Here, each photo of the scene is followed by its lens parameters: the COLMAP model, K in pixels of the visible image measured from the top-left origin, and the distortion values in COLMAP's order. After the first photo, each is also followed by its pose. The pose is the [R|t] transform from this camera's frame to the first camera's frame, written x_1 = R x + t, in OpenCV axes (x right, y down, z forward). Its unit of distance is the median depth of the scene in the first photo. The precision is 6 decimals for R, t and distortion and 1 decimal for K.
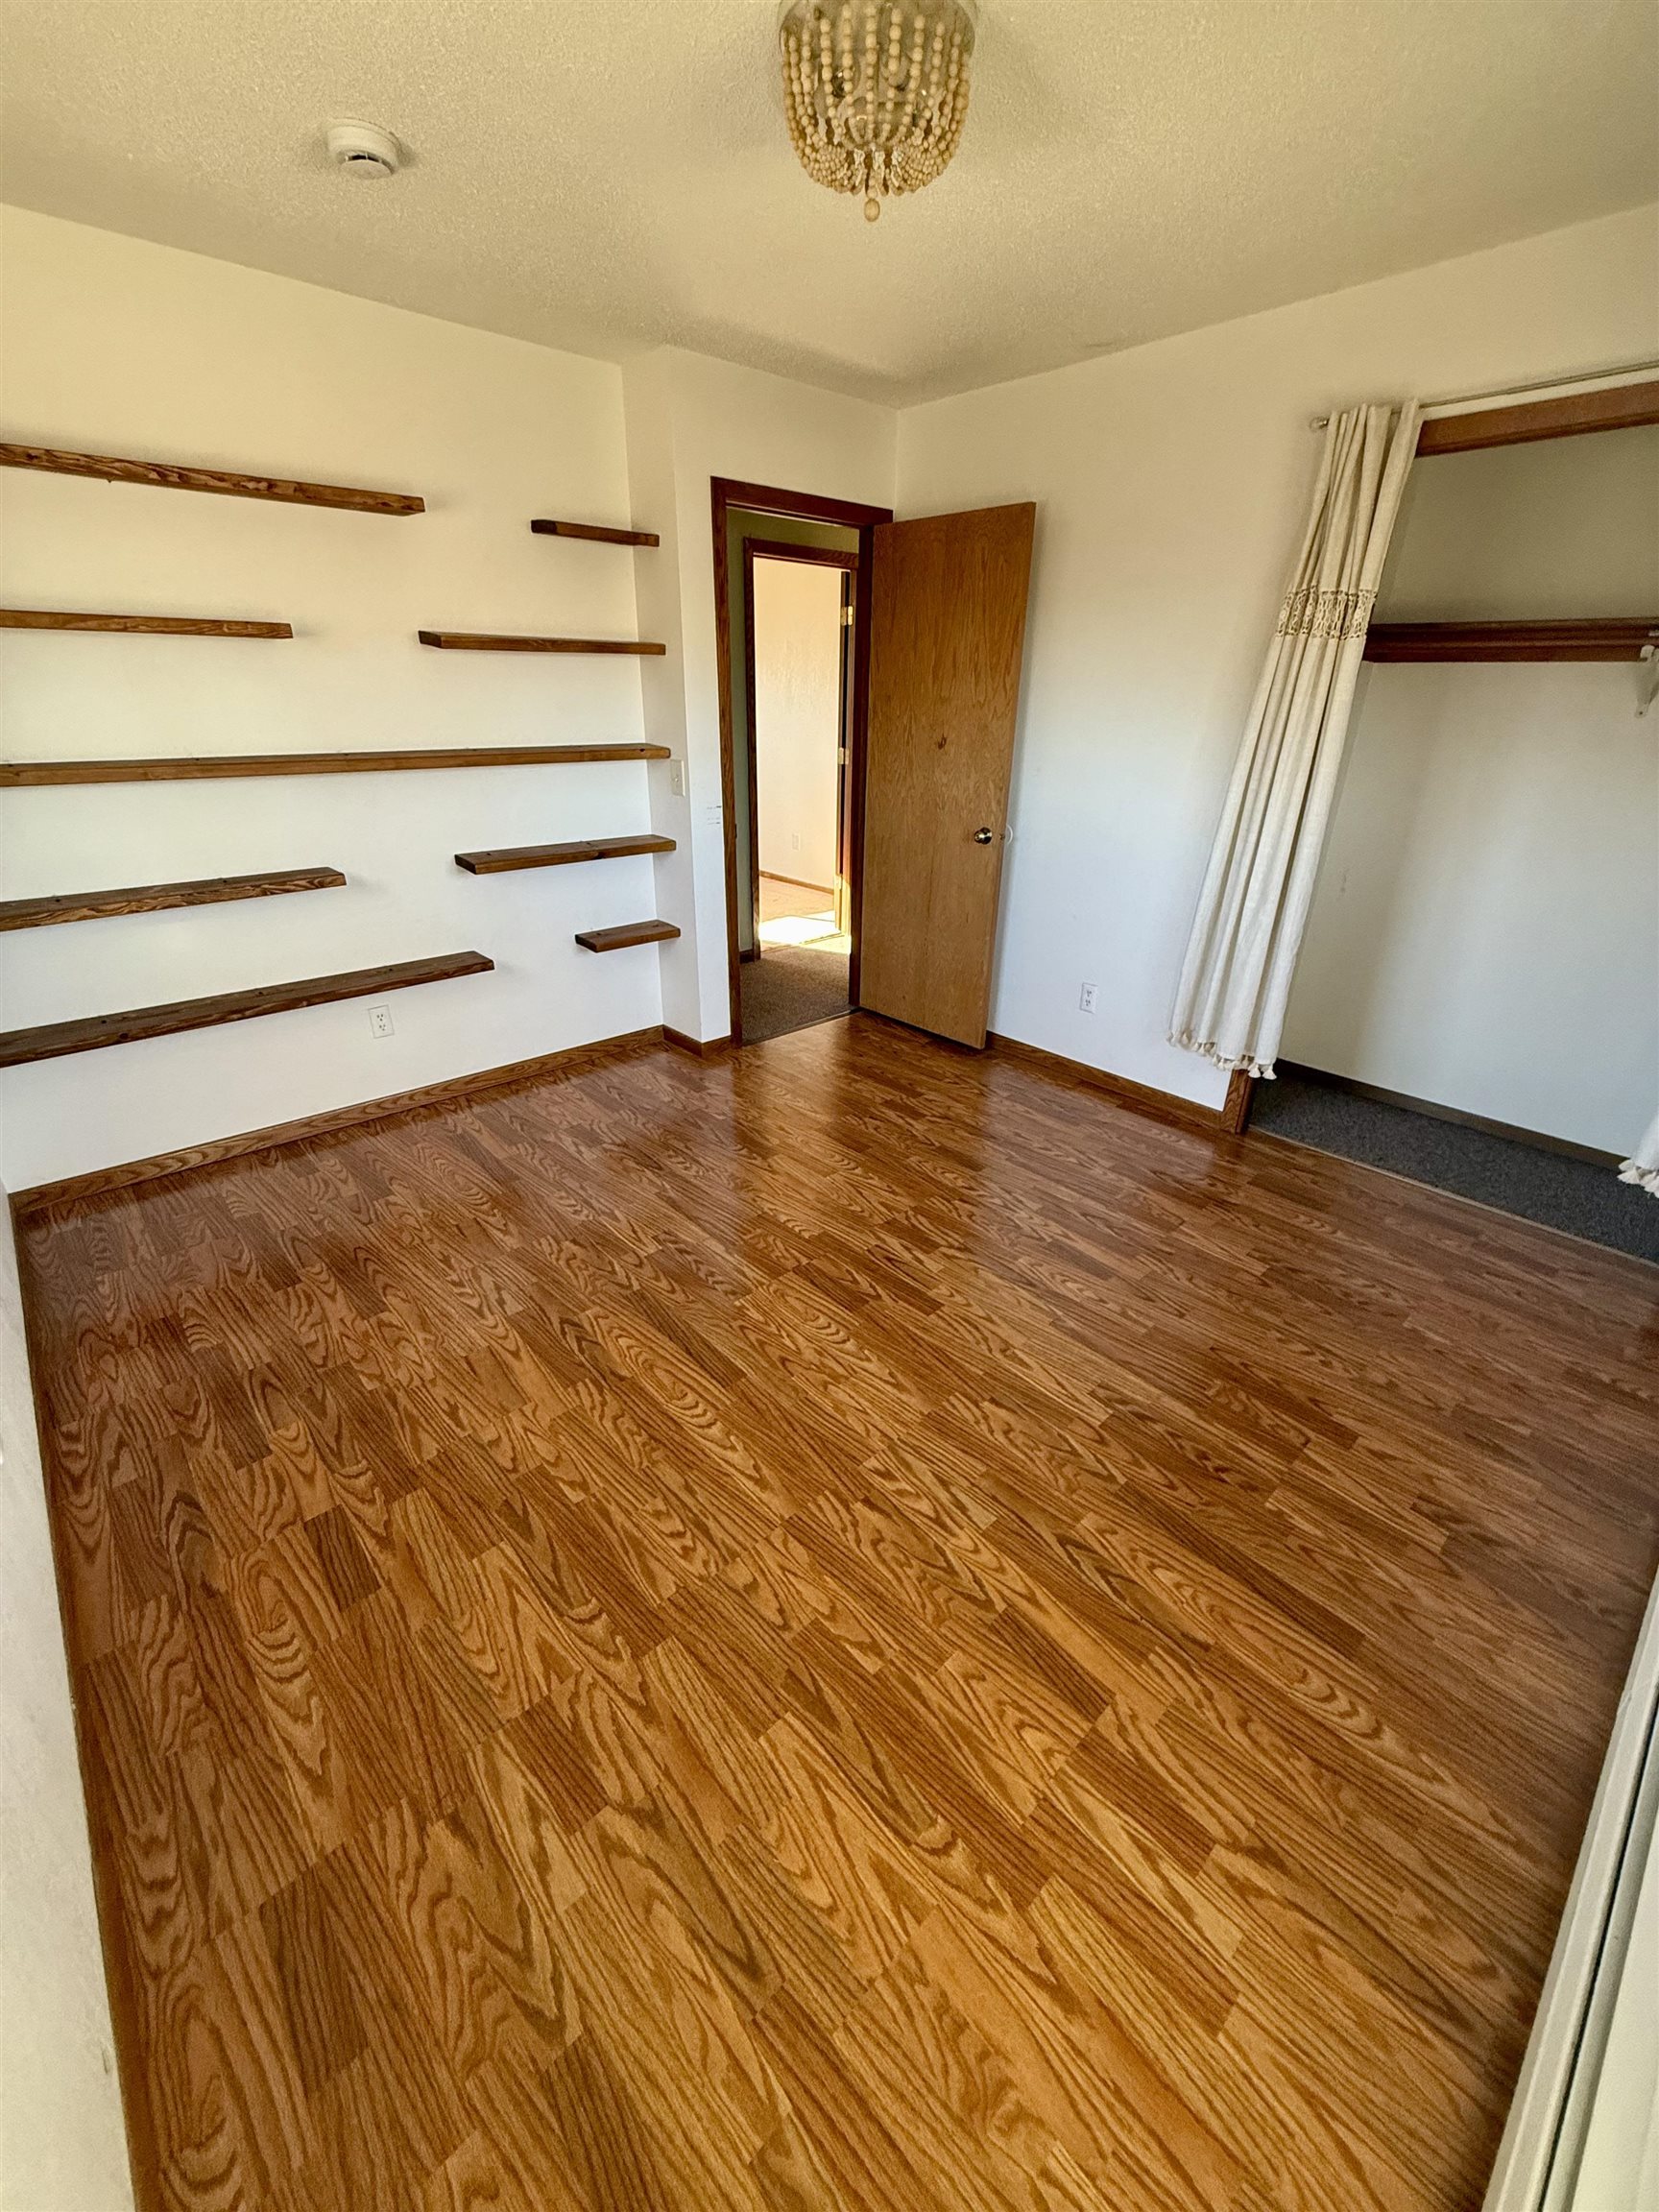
lens RADIAL K [[883.8, 0, 829.5], [0, 883.8, 1106.0], [0, 0, 1]] dist [0.000564, -0.000040]
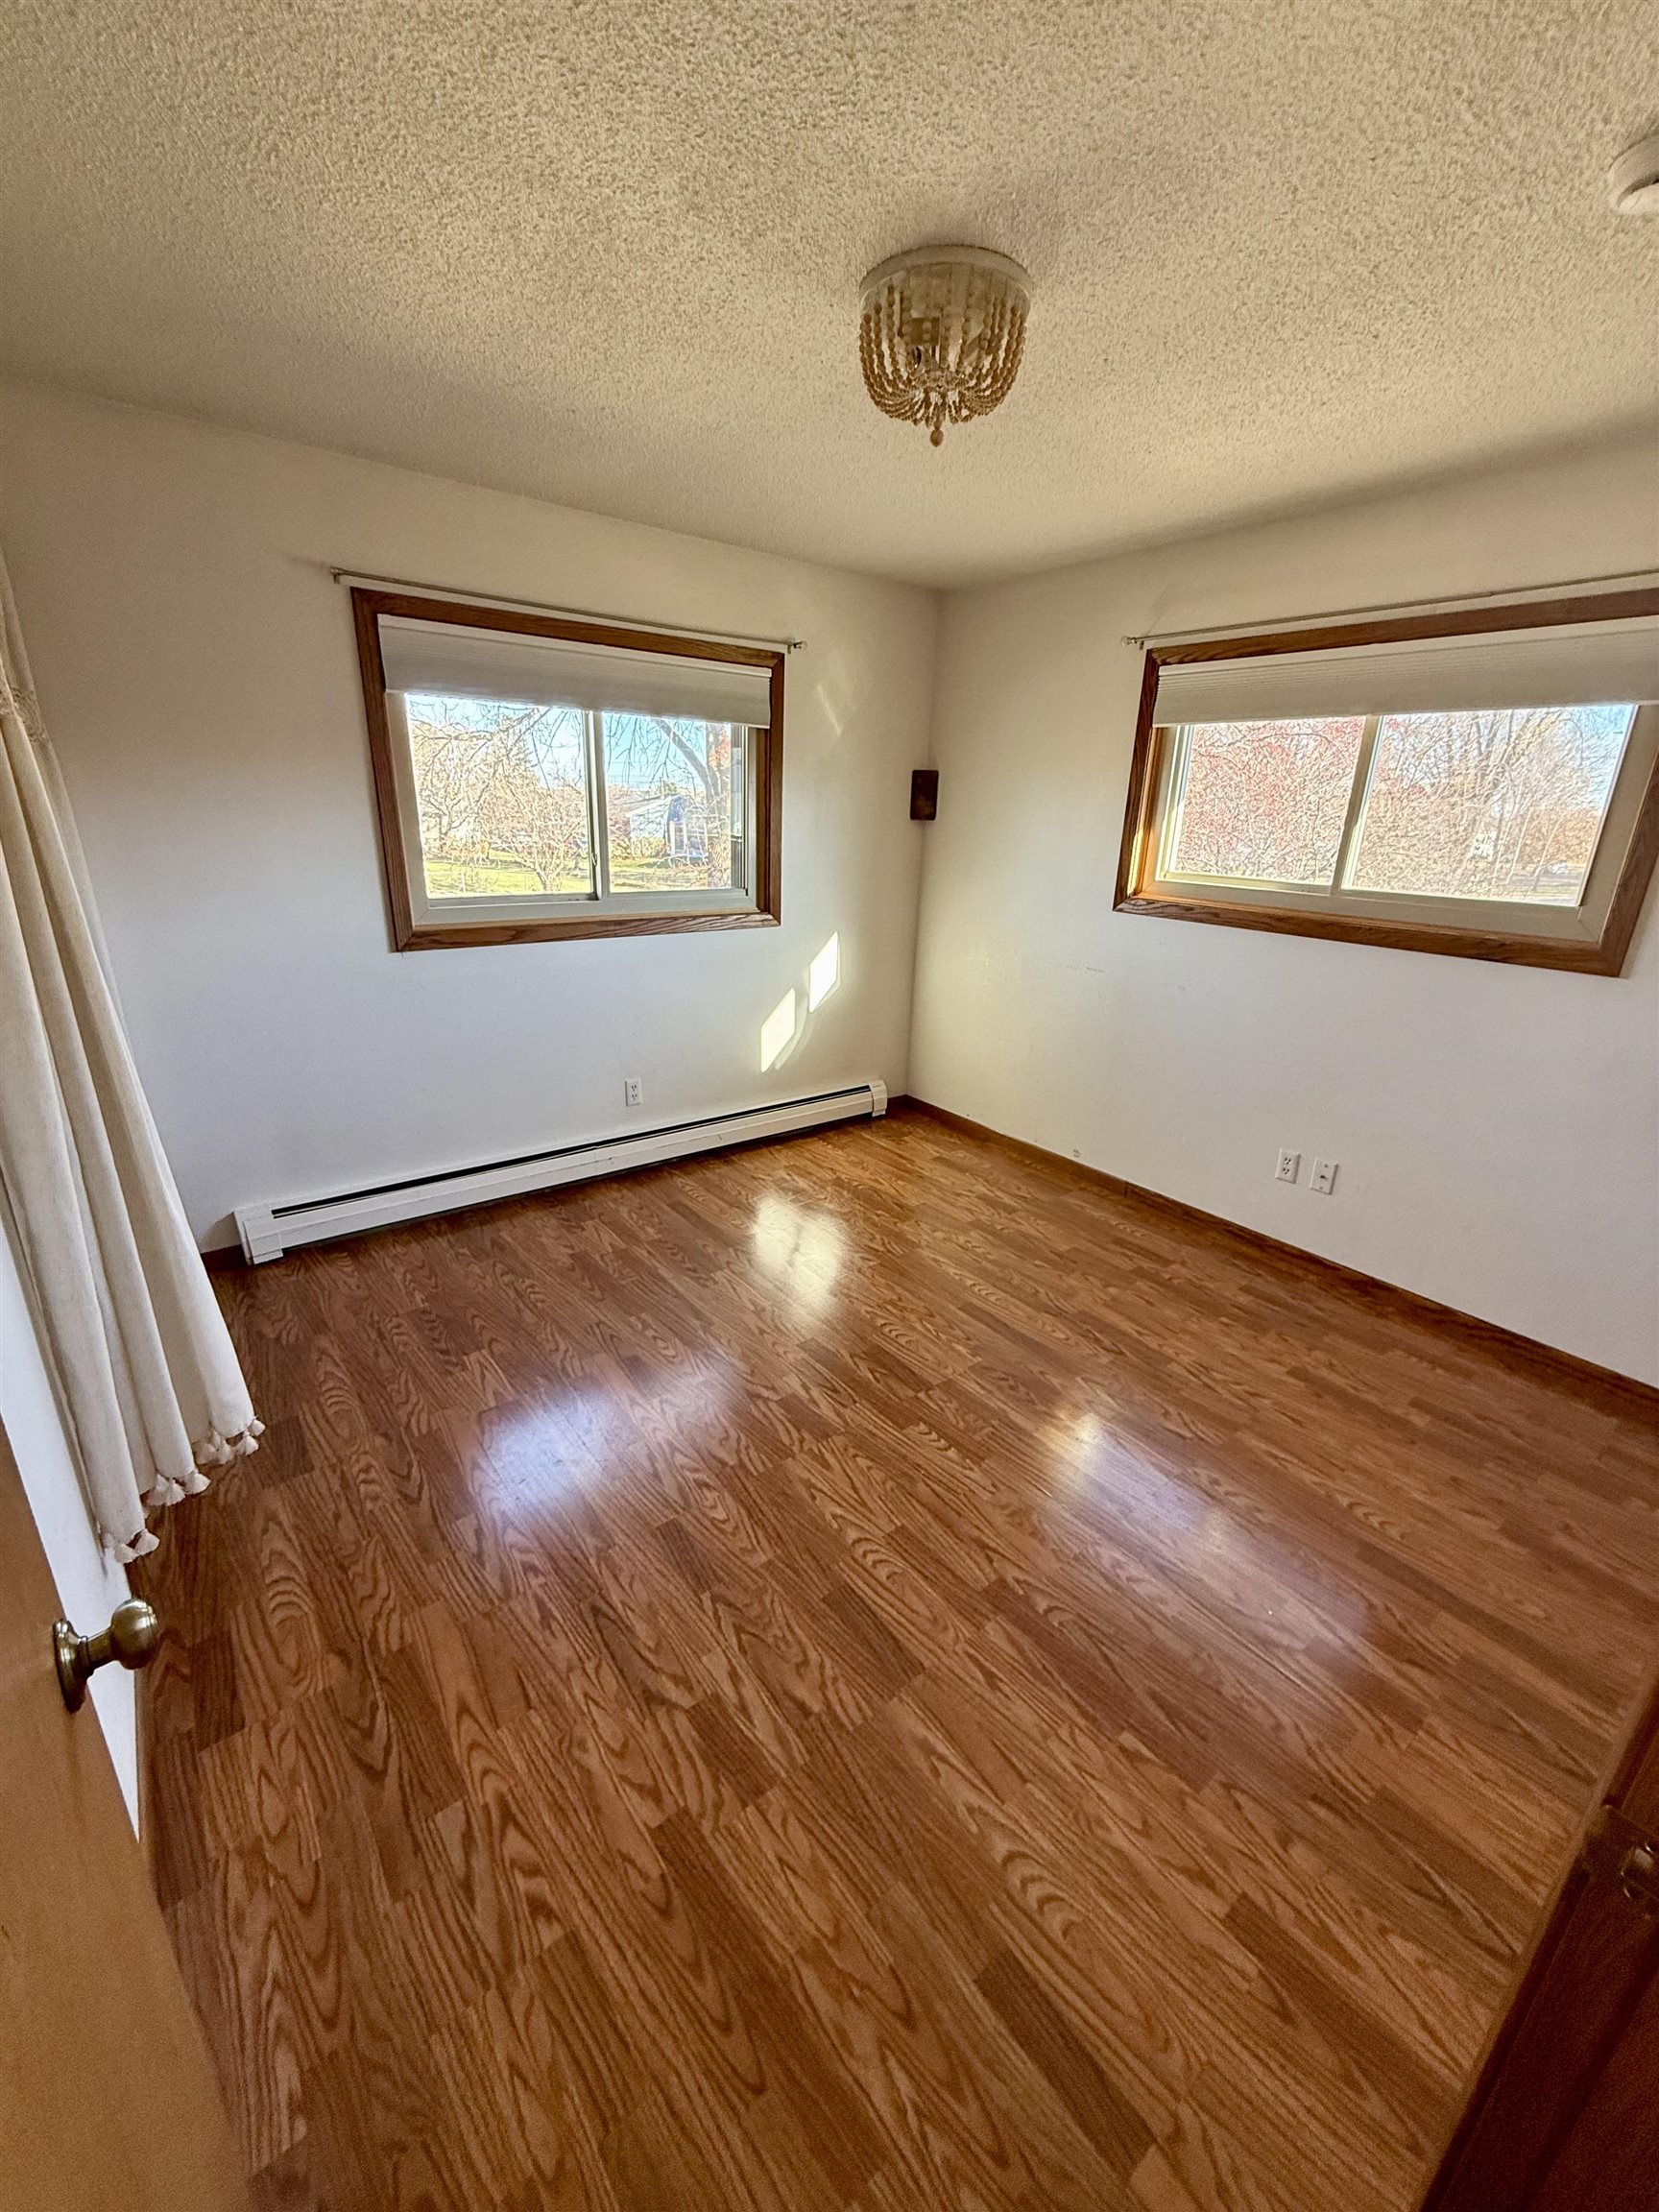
lens RADIAL K [[883.8, 0, 829.5], [0, 883.8, 1106.0], [0, 0, 1]] dist [0.000564, -0.000040]
pose [[-0.996263, -0.065334, 0.056488, 0.047020], [-0.007541, 0.717341, 0.696681, -0.884077], [-0.086038, 0.693652, -0.715153, 1.789446]]
